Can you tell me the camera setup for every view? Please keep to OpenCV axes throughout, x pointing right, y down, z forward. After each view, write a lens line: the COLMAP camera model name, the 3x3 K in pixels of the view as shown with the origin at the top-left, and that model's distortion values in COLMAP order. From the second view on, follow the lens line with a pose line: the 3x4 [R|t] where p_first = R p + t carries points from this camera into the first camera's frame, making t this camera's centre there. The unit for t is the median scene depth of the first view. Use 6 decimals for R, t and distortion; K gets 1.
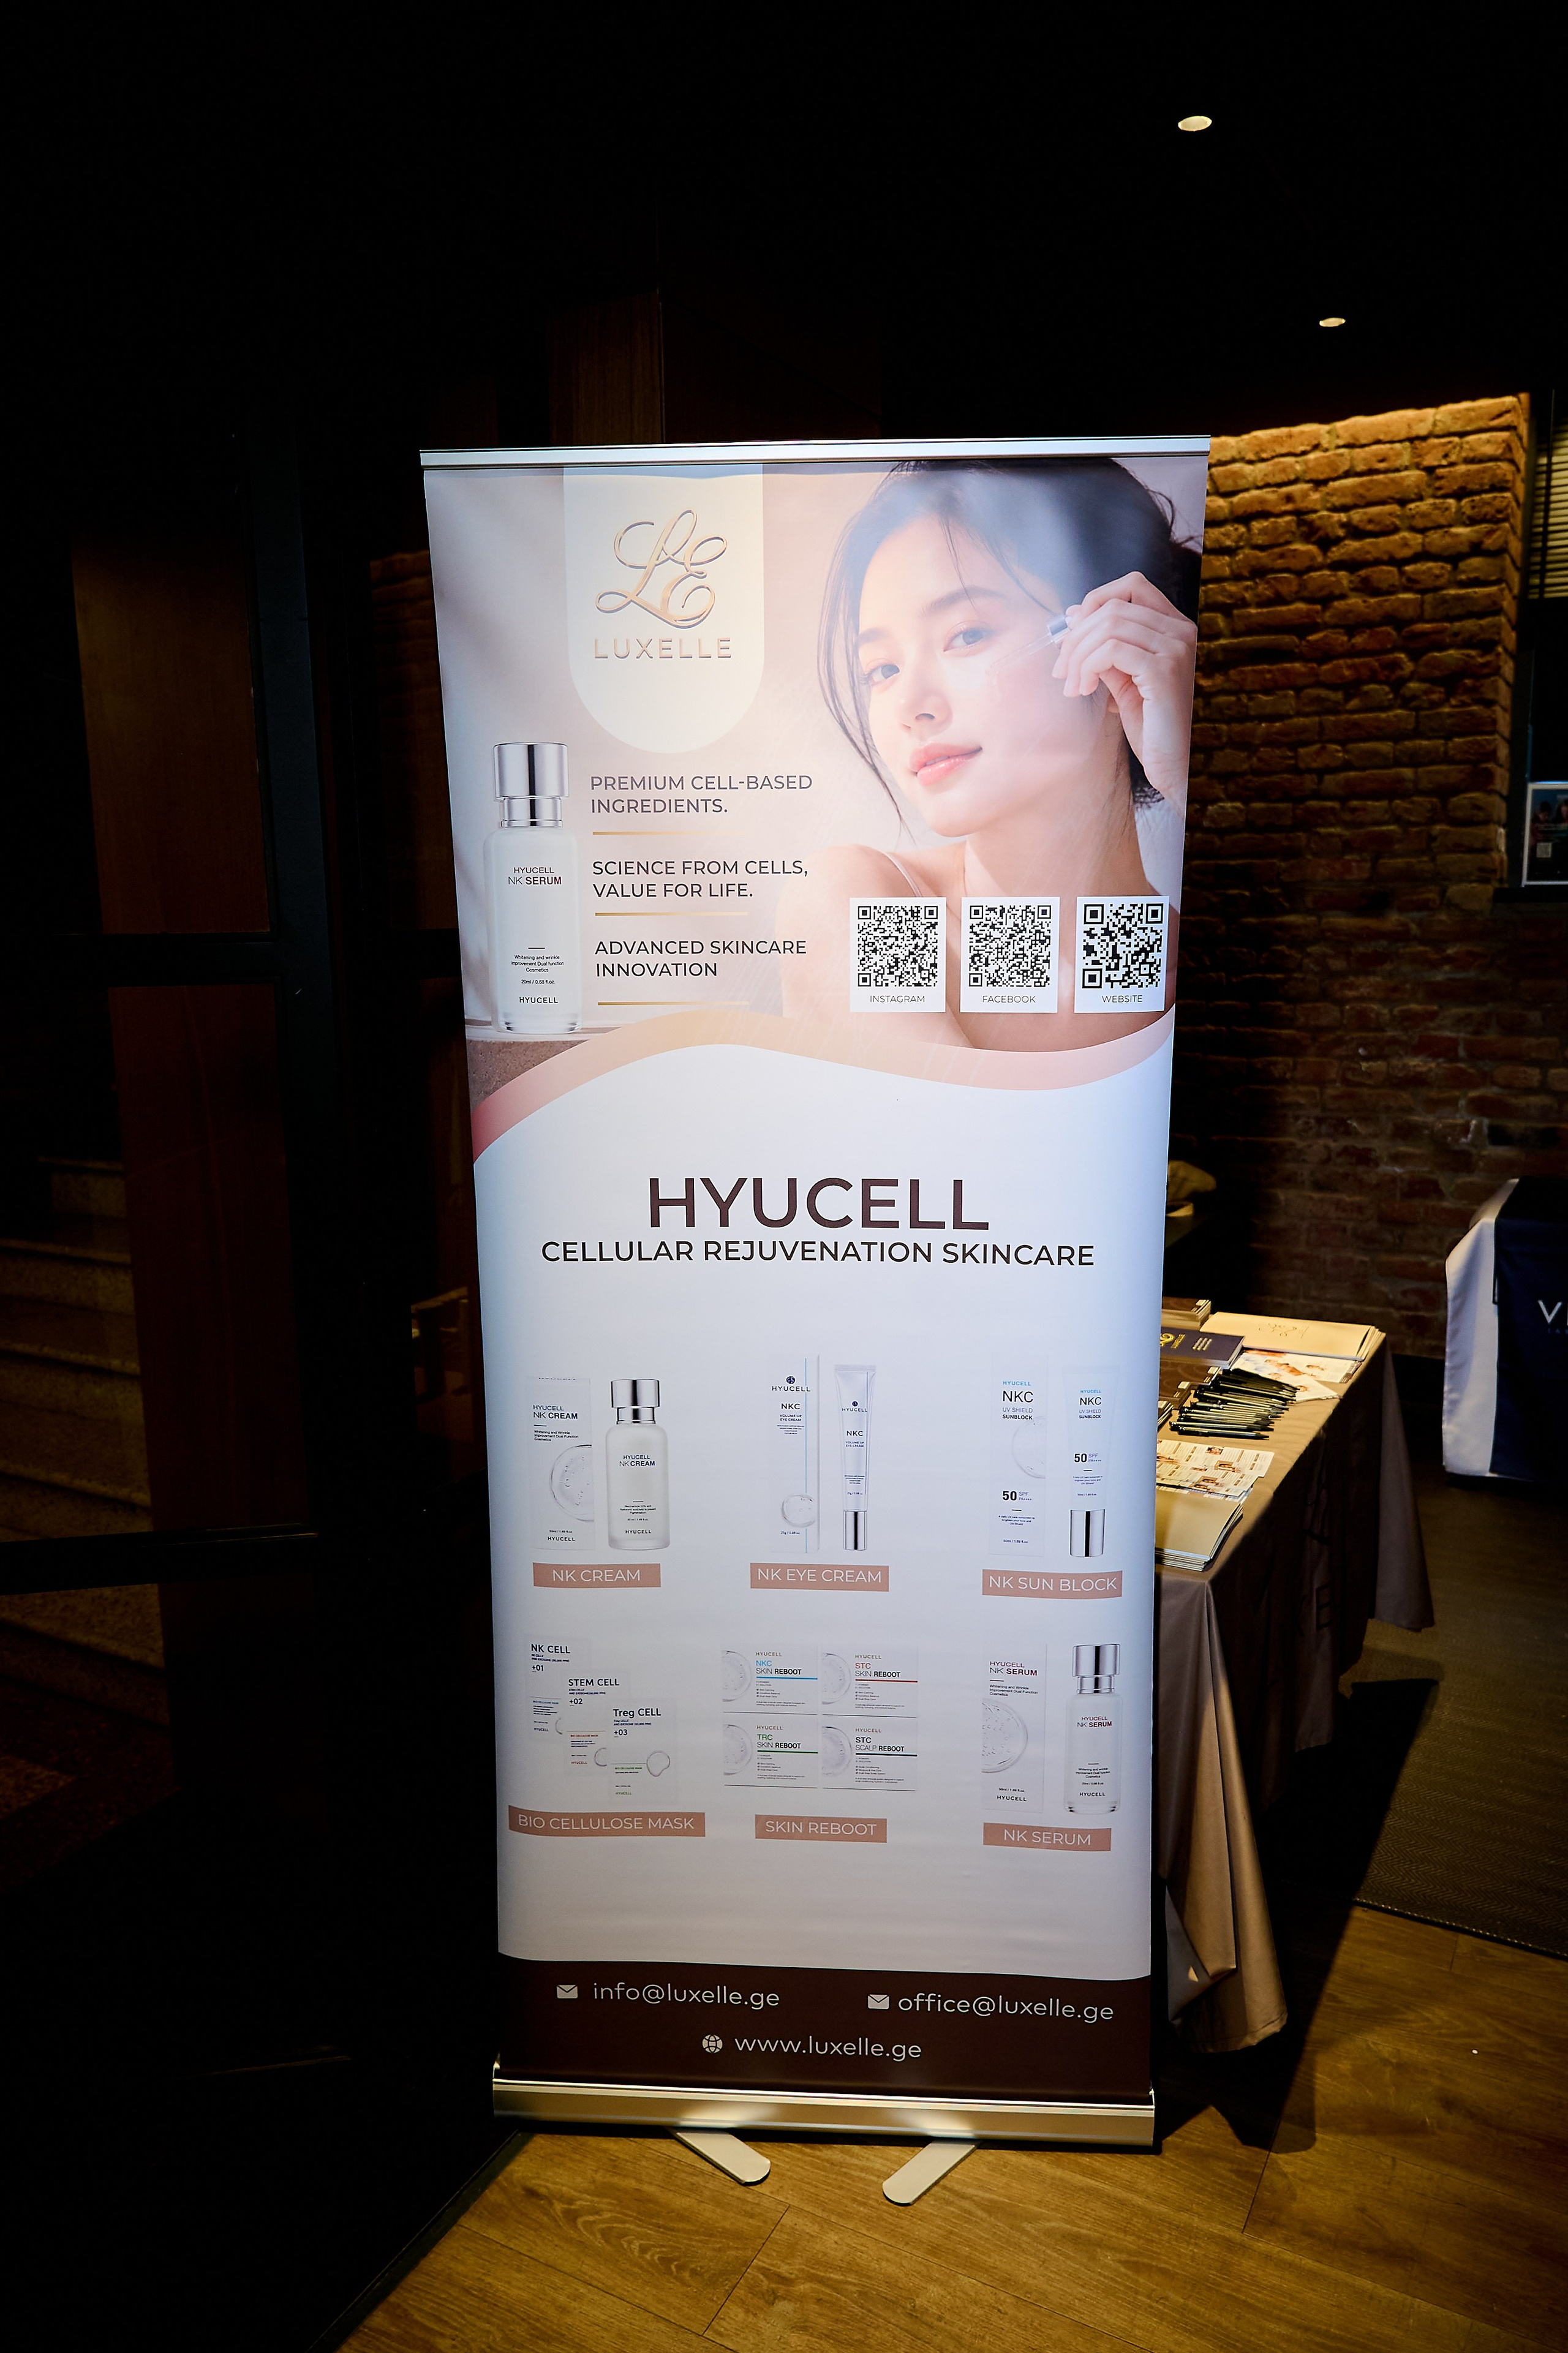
lens RADIAL K [[1632.5, 0, 796.4], [0, 1632.5, 1181.1], [0, 0, 1]] dist [-0.007307, -0.000302]
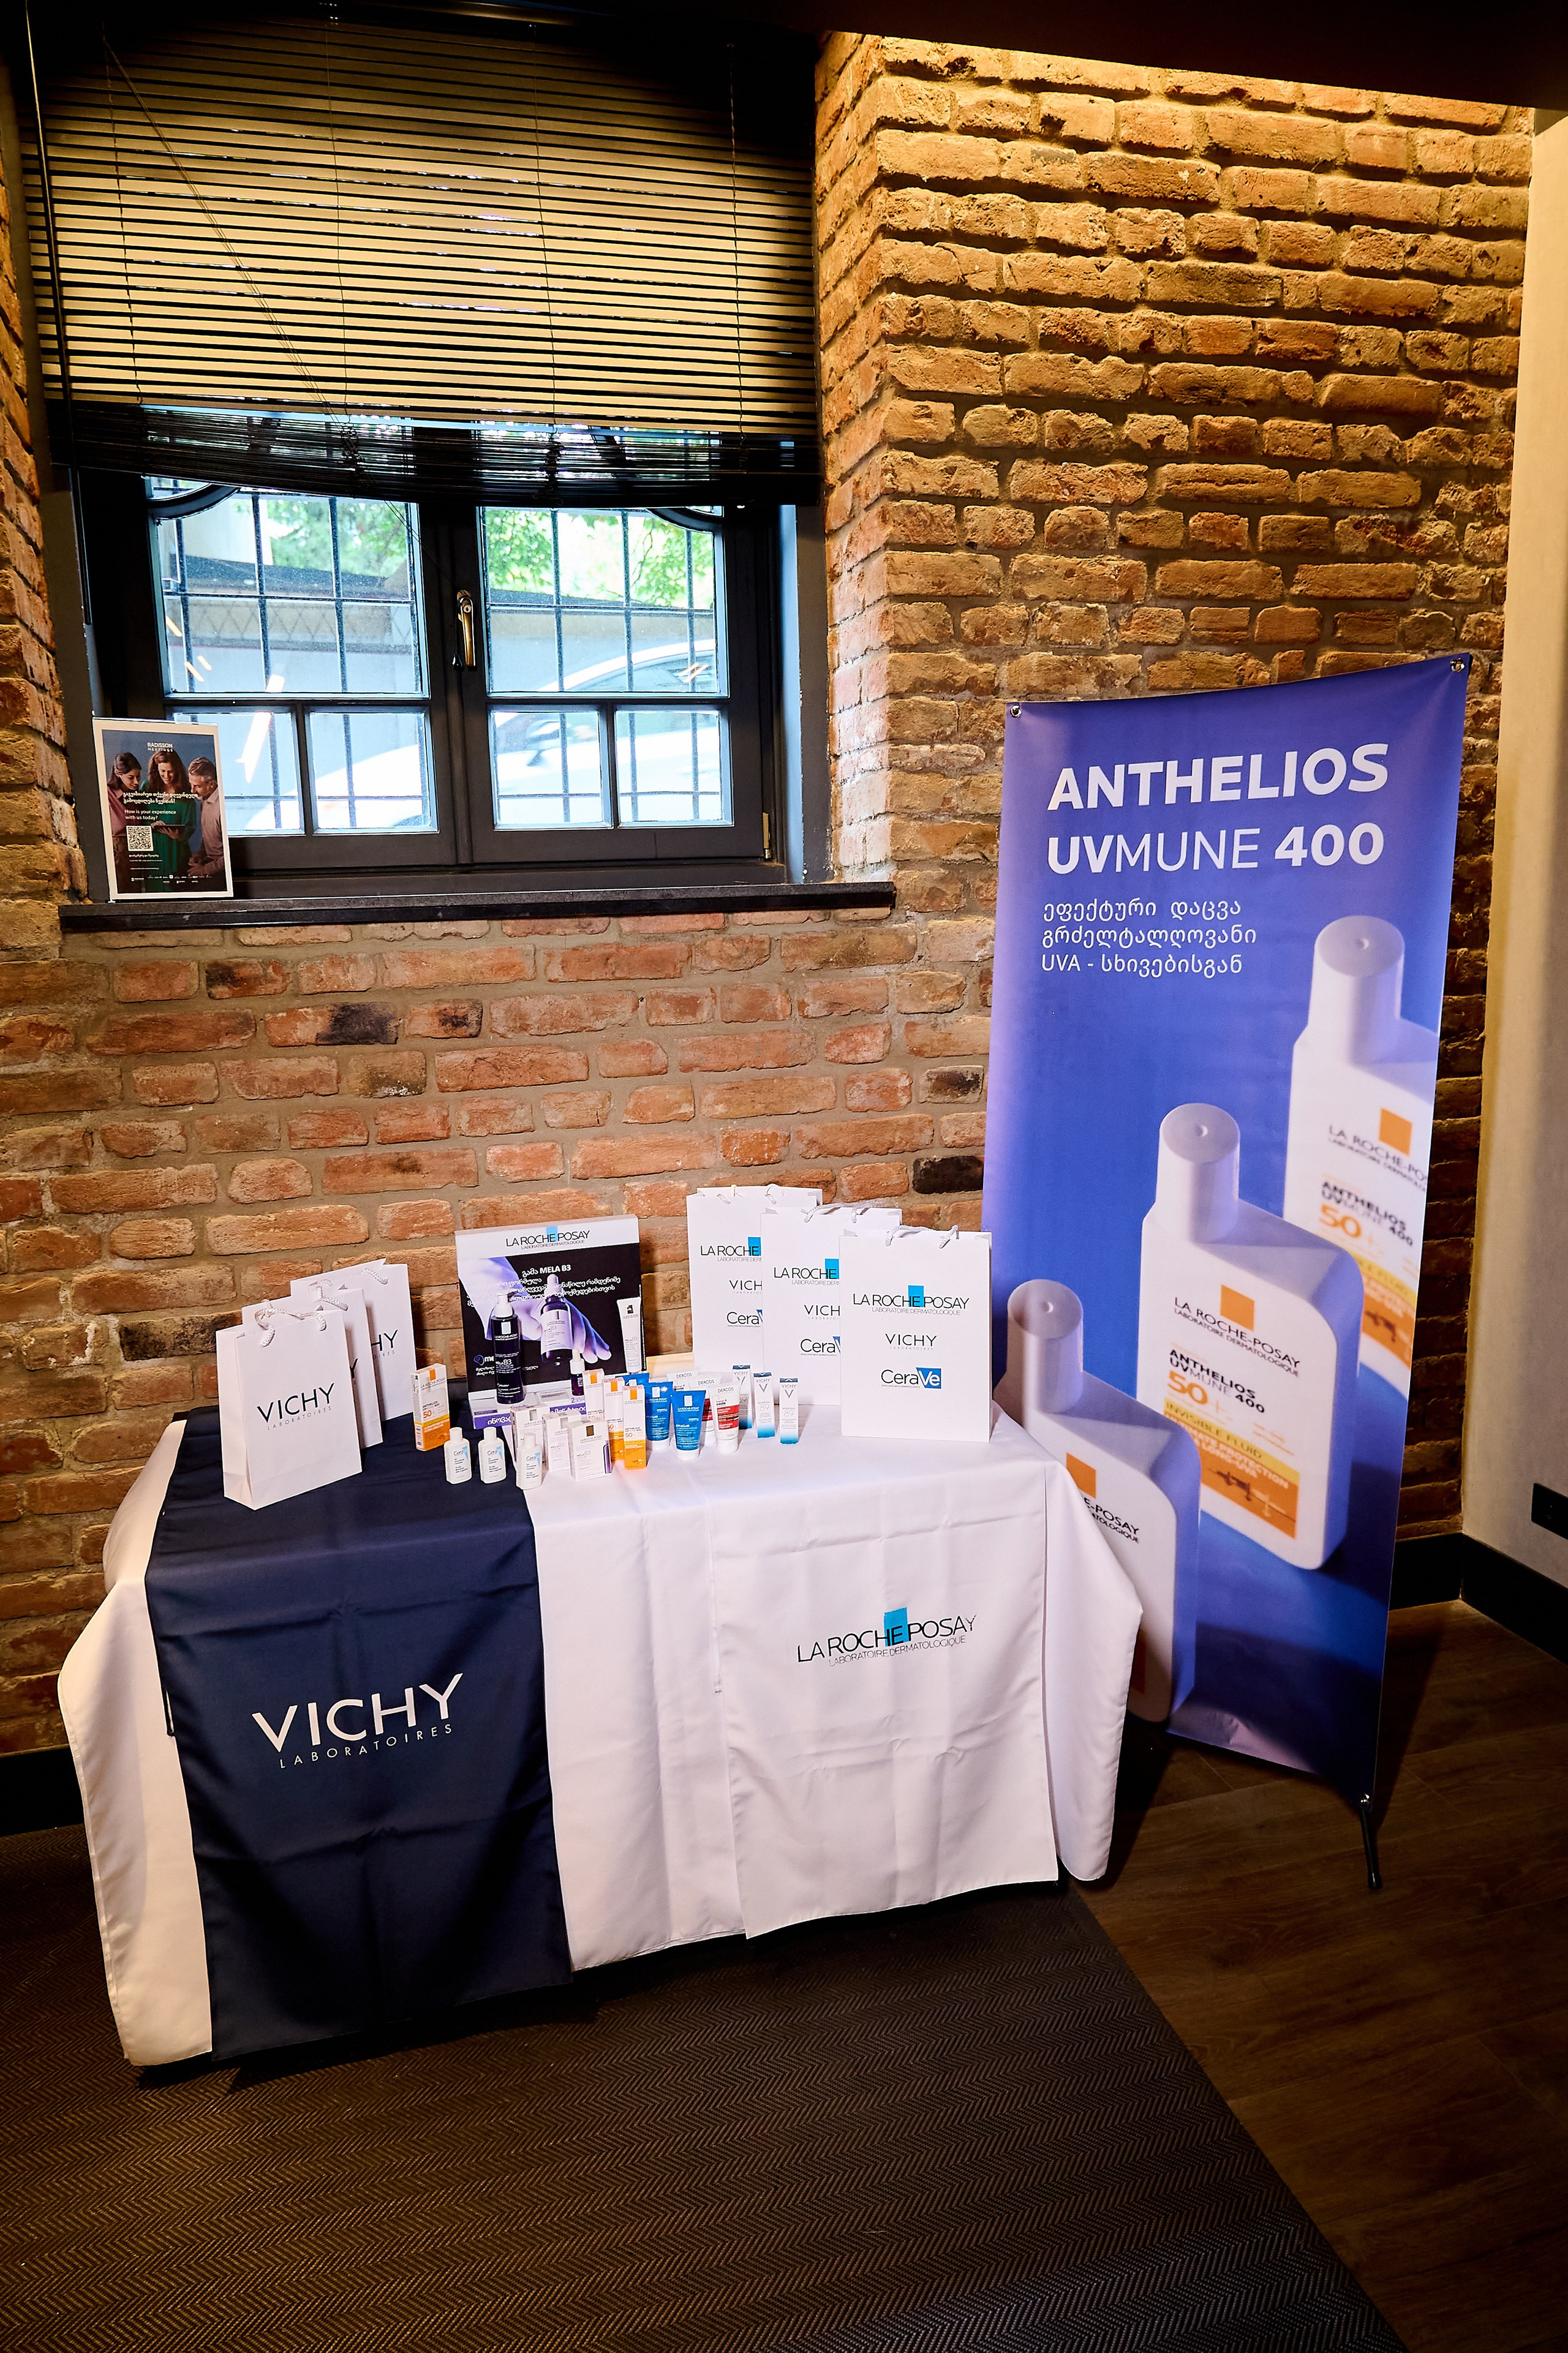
lens RADIAL K [[1576.8, 0, 795.2], [0, 1576.8, 1172.3], [0, 0, 1]] dist [-0.002318, -0.000751]
pose [[0.708225, -0.132701, 0.693403, 0.219726], [0.137687, 0.989278, 0.048695, -0.081569], [-0.692431, 0.060985, 0.718902, 0.443897]]
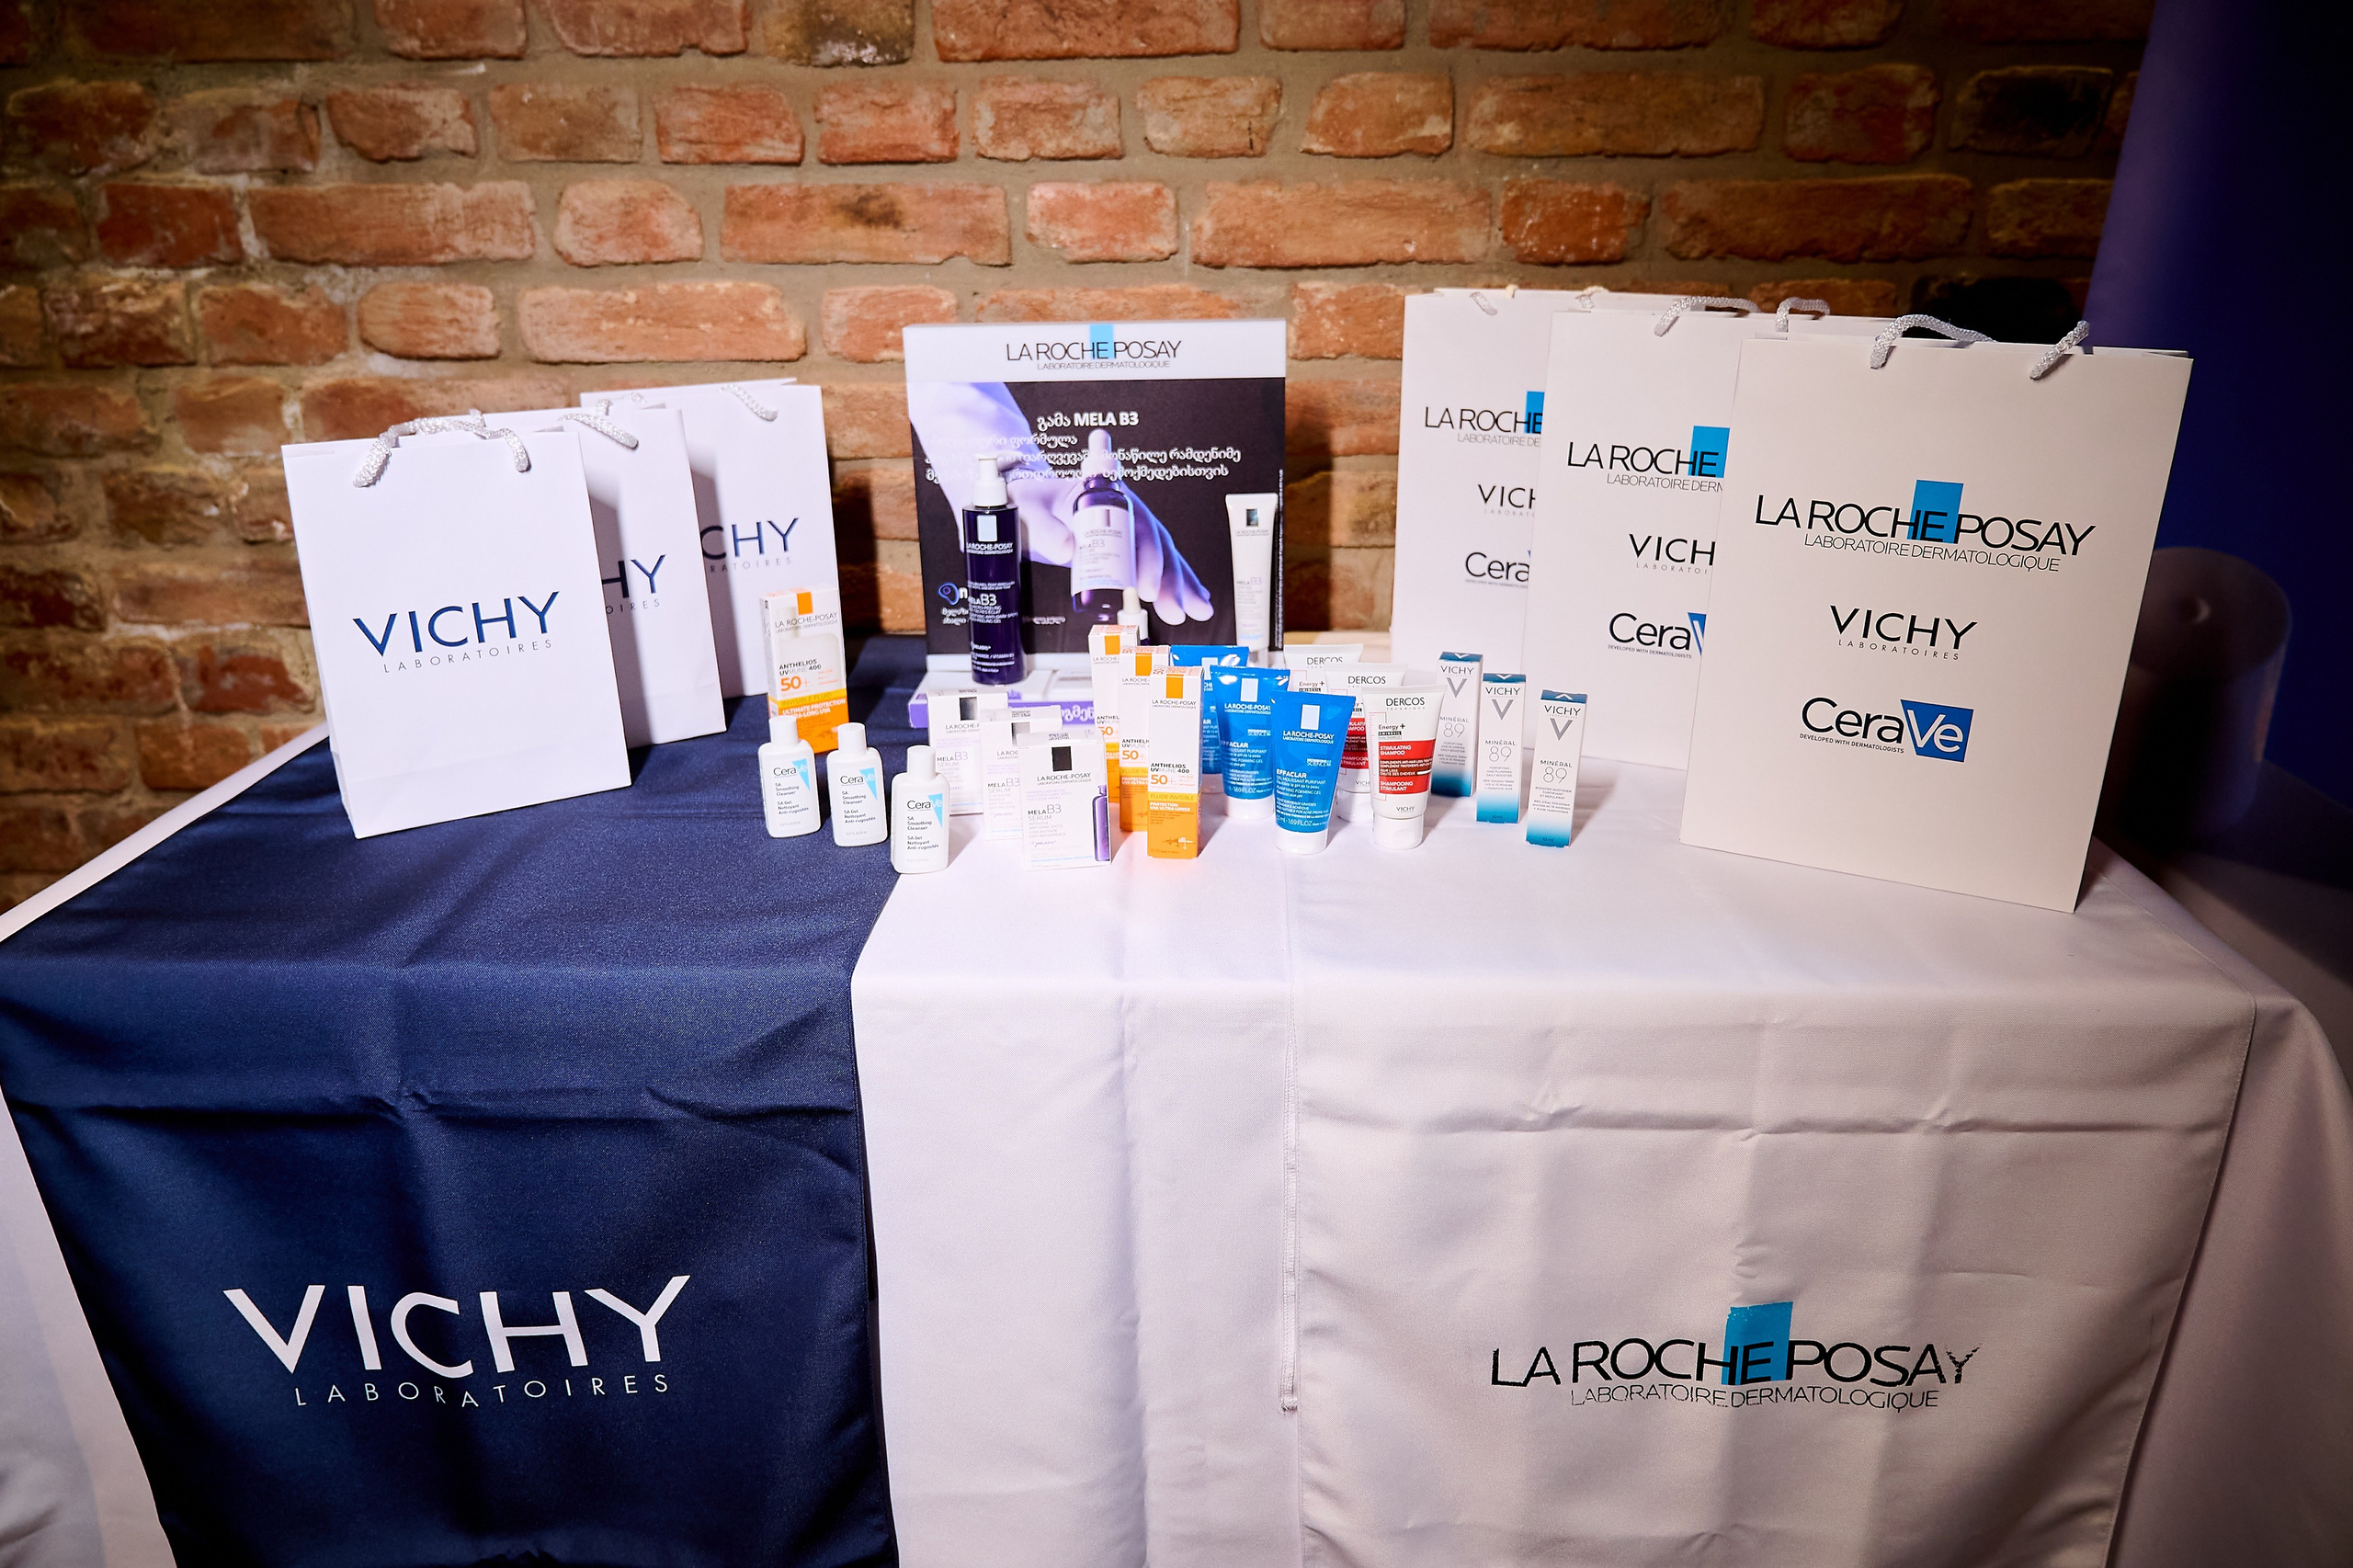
lens RADIAL K [[1576.7, 0, 1176.2], [0, 1576.7, 788.5], [0, 0, 1]] dist [-0.002318, -0.000751]
pose [[0.886380, -0.154078, 0.436567, 0.418356], [0.071315, 0.977180, 0.200084, -0.025672], [-0.457433, -0.146217, 0.877141, 0.648290]]
